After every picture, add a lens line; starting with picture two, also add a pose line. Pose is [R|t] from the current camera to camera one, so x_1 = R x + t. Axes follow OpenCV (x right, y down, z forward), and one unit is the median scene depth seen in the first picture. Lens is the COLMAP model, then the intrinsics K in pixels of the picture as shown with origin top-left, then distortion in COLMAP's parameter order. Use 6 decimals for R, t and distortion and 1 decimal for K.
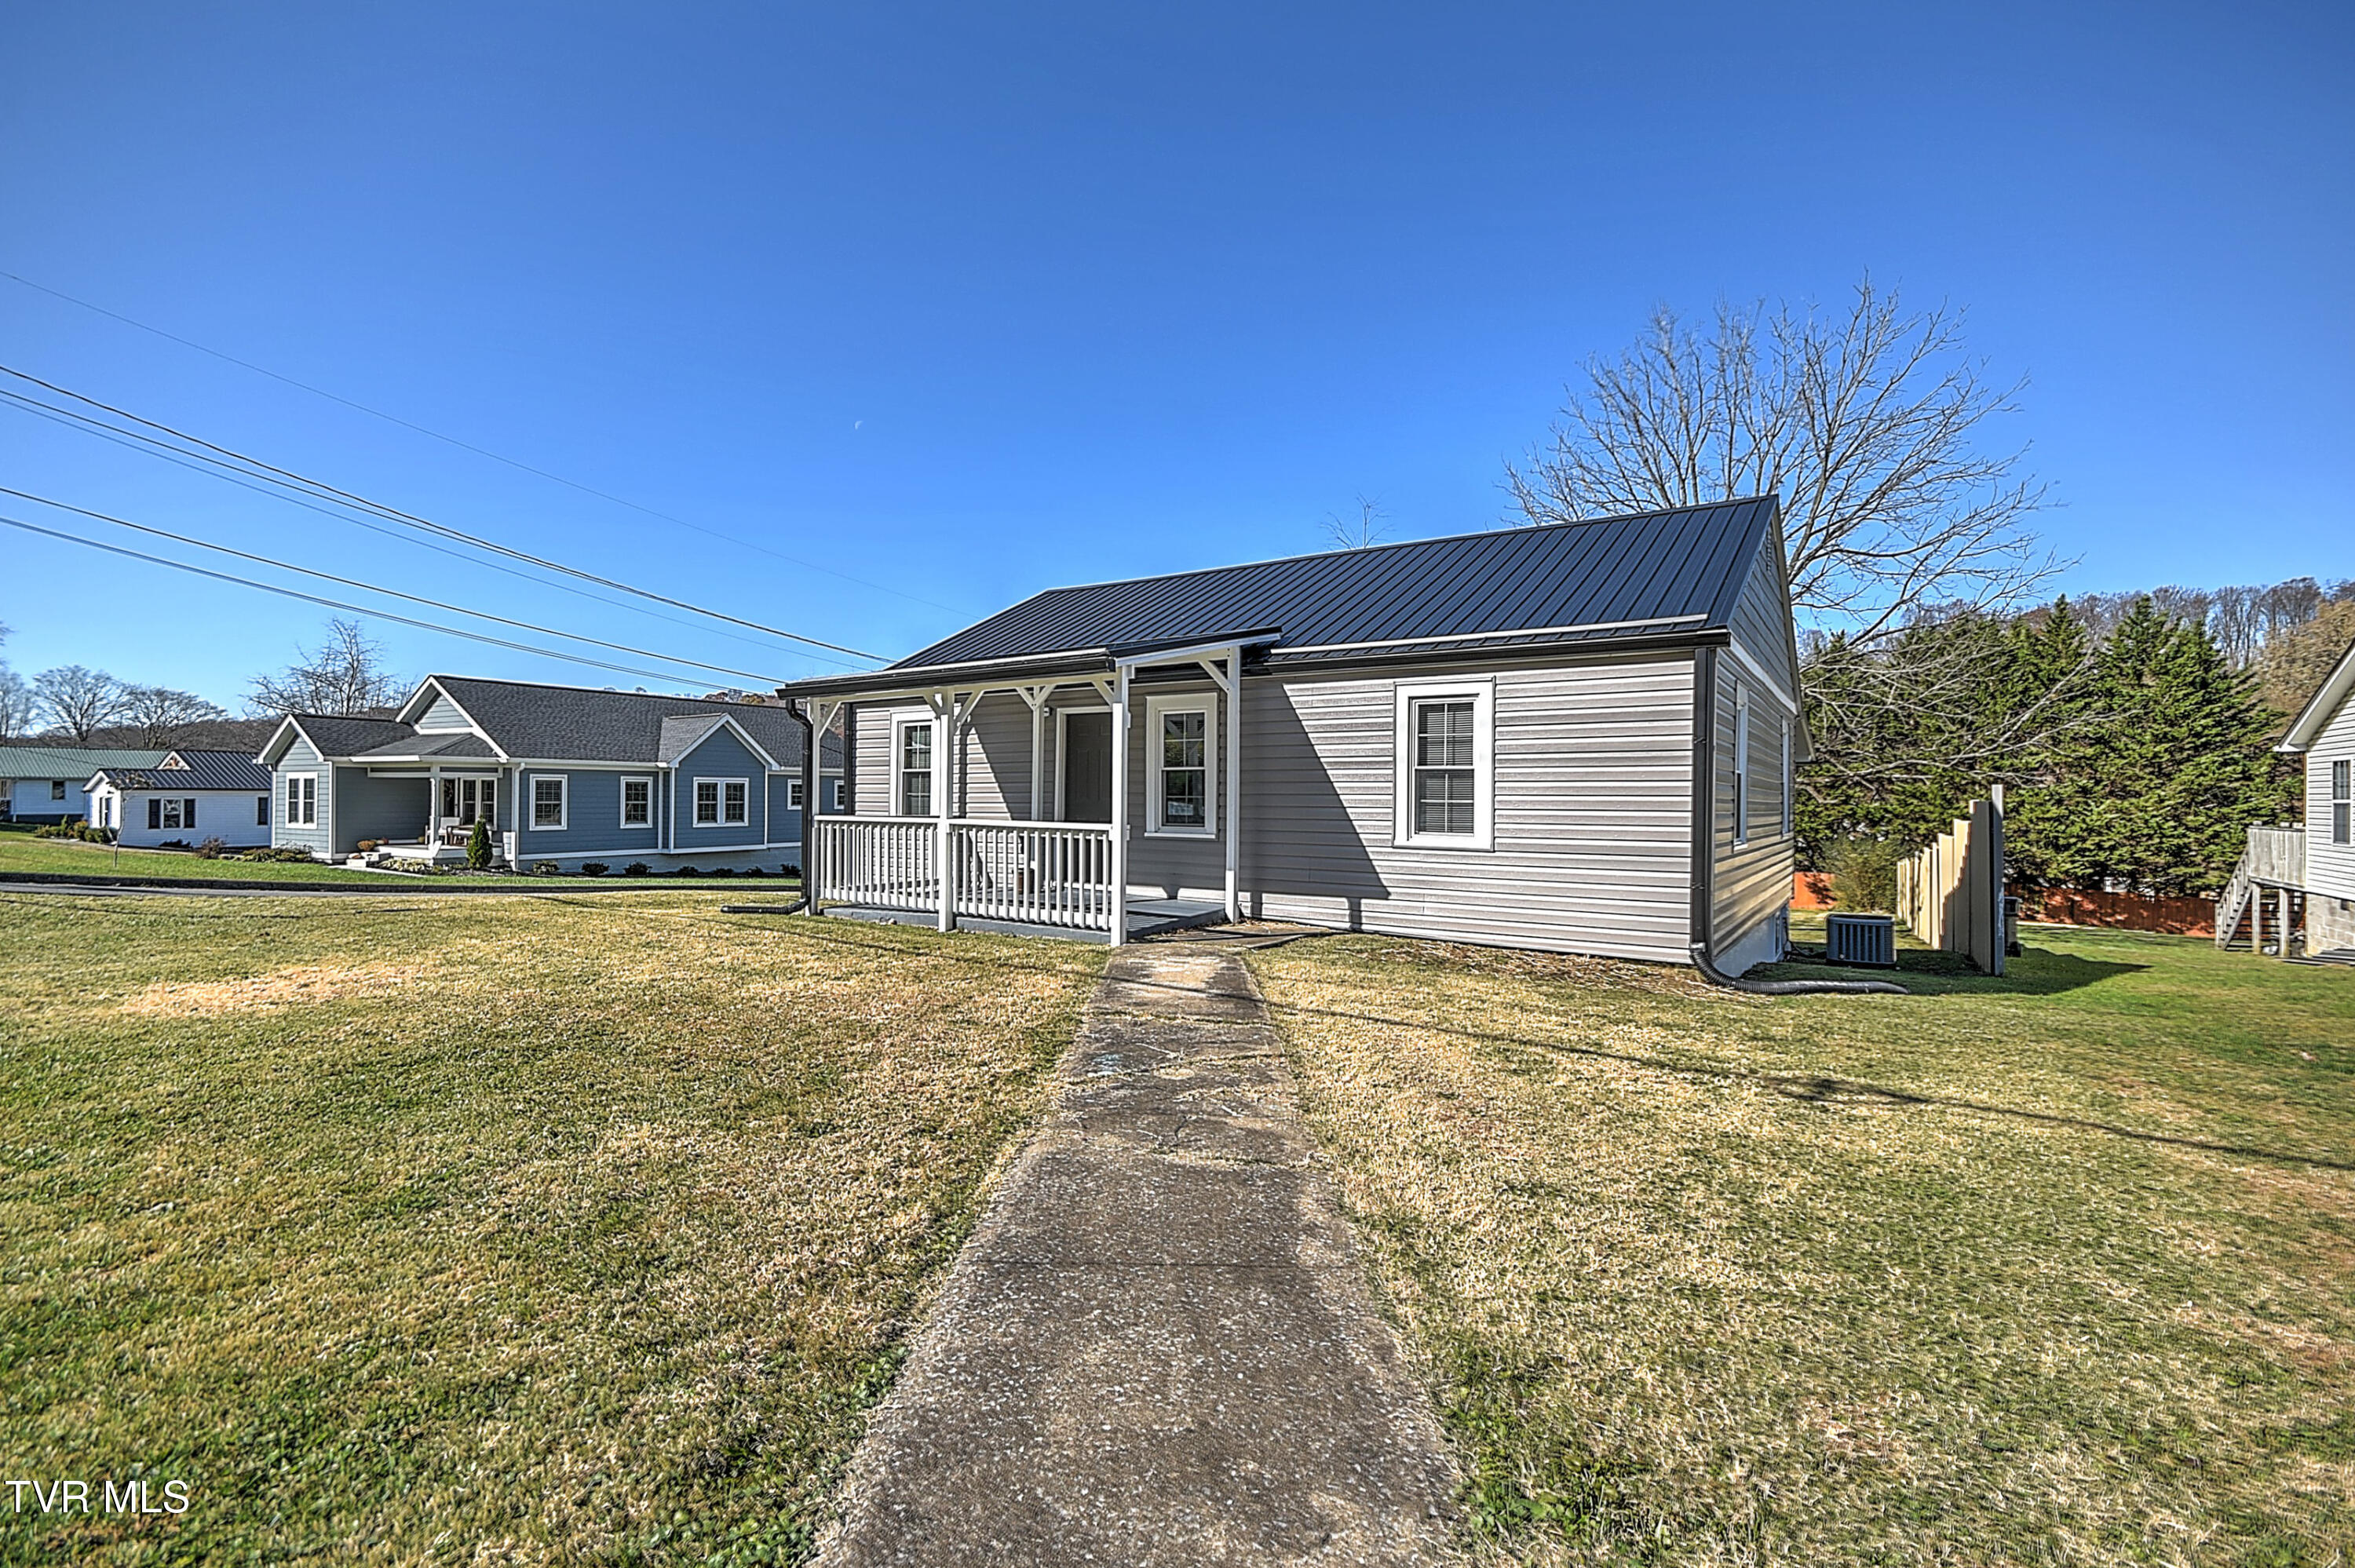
lens RADIAL K [[1015.7, 0, 1176.9], [0, 1015.7, 797.5], [0, 0, 1]] dist [0.001840, -0.005046]
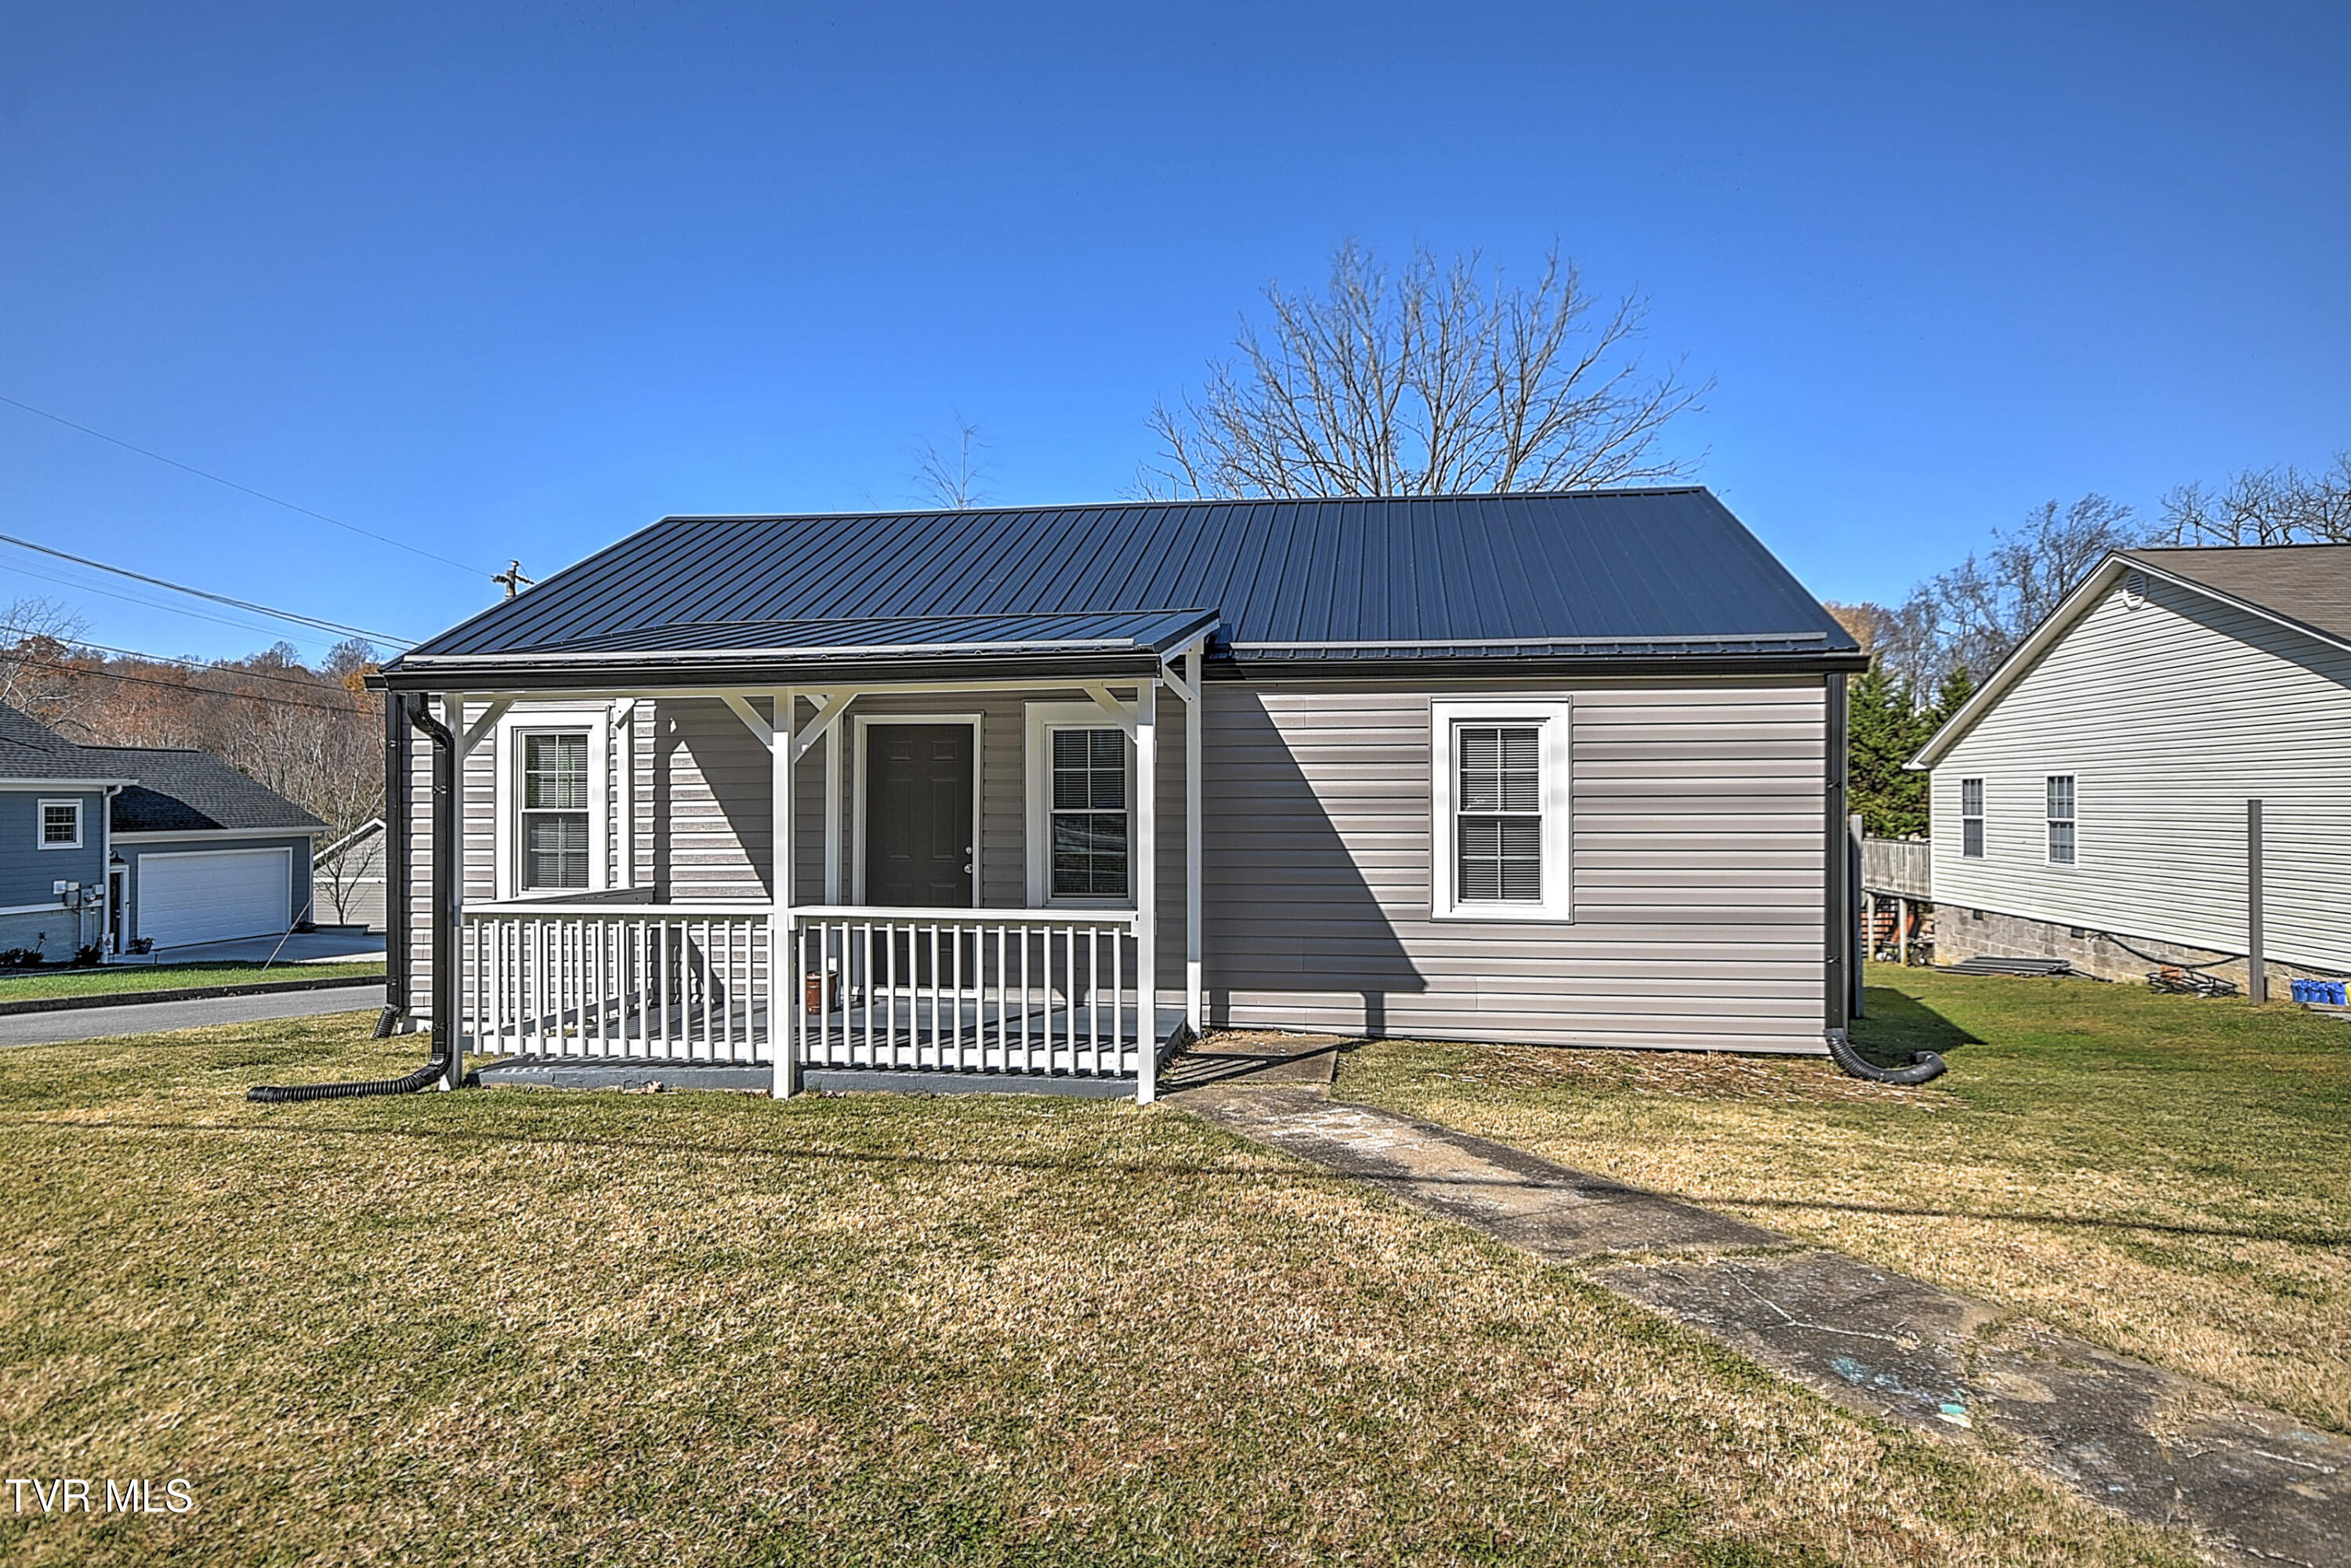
lens RADIAL K [[1305.4, 0, 1176.1], [0, 1305.4, 780.8], [0, 0, 1]] dist [0.026872, 0.001050]
pose [[0.901499, -0.001902, 0.432777, -0.353308], [0.009366, 0.999842, -0.015117, -0.038698], [-0.432680, 0.017681, 0.901374, 0.213406]]
